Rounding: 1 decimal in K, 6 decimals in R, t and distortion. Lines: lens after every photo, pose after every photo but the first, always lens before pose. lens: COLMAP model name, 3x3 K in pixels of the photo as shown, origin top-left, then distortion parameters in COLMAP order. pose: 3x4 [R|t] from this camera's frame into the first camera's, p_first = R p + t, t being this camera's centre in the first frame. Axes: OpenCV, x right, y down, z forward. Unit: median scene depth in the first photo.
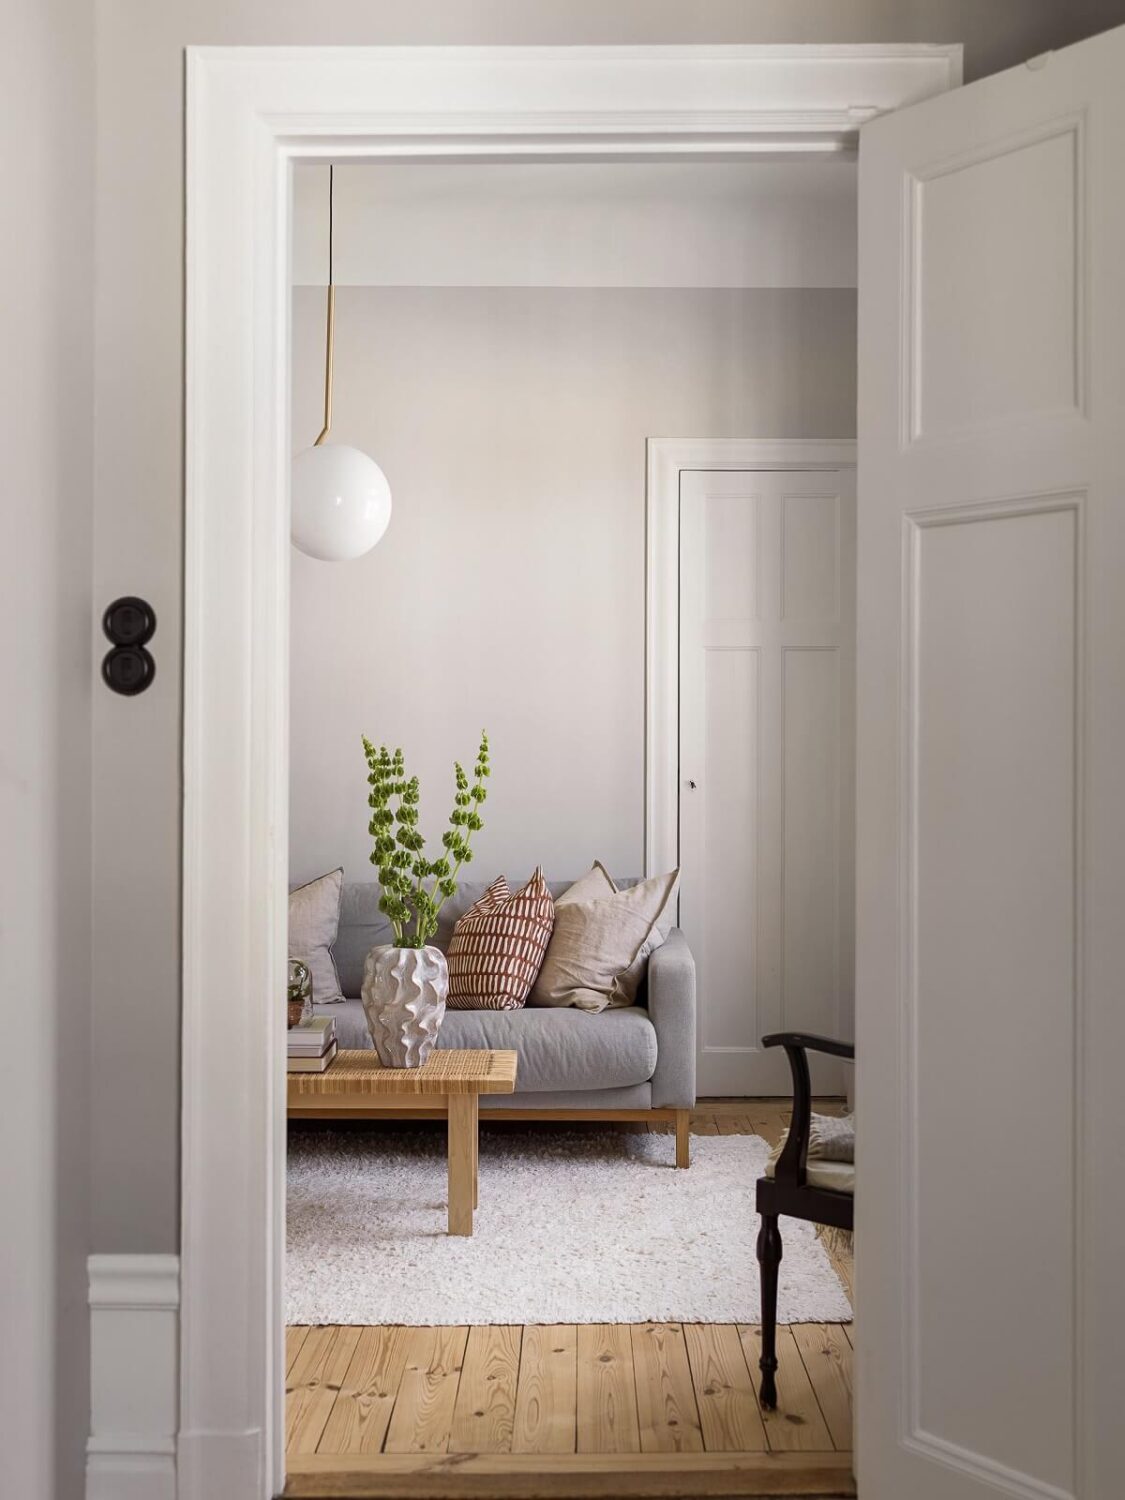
lens RADIAL K [[1754.6, 0, 562.5], [0, 1754.6, 750.0], [0, 0, 1]] dist [0.016438, 0.005031]
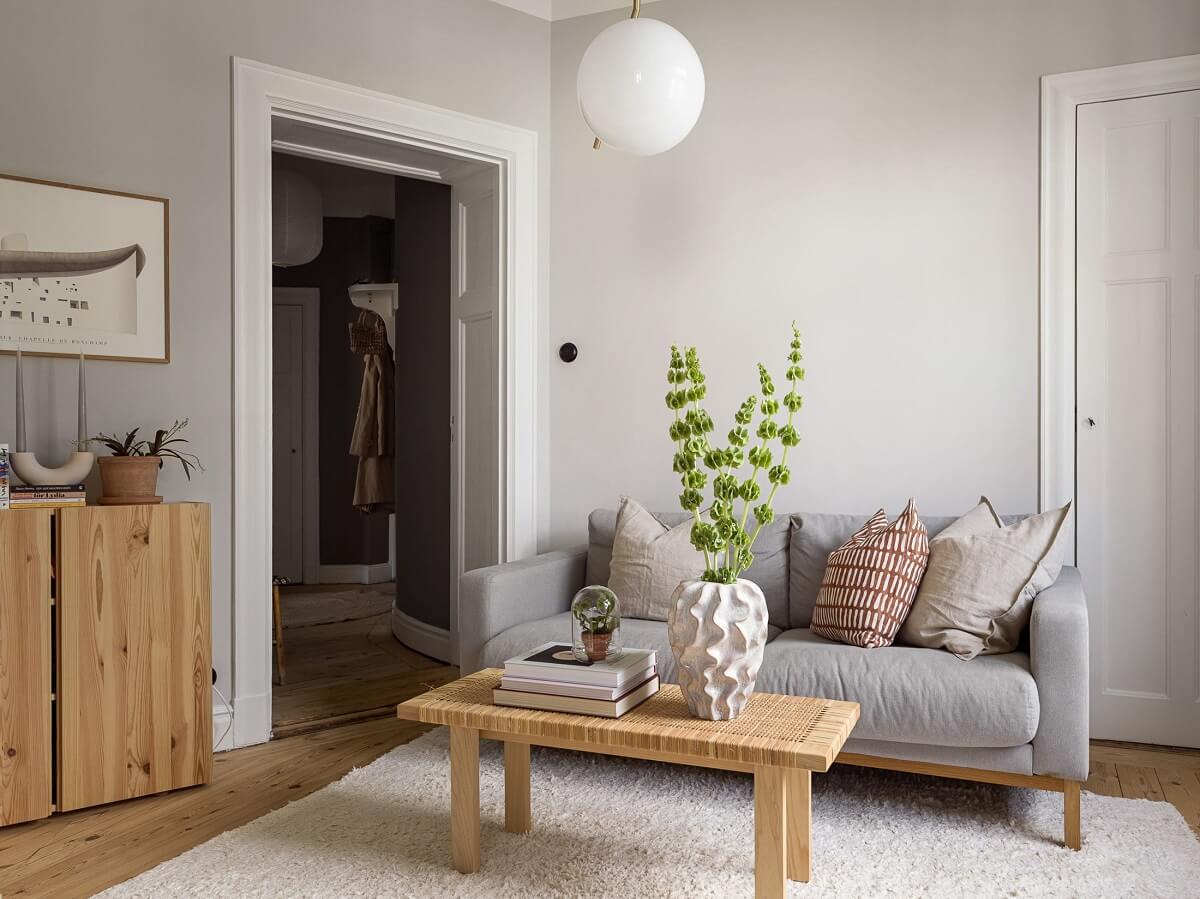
lens RADIAL K [[939.9, 0, 643.1], [0, 939.9, 457.1], [0, 0, 1]] dist [0.000604, 0.005617]
pose [[0.925379, -0.002070, -0.379037, 0.047244], [0.003815, 0.999985, 0.003854, 0.041870], [0.379024, -0.005012, 0.925373, 0.476821]]
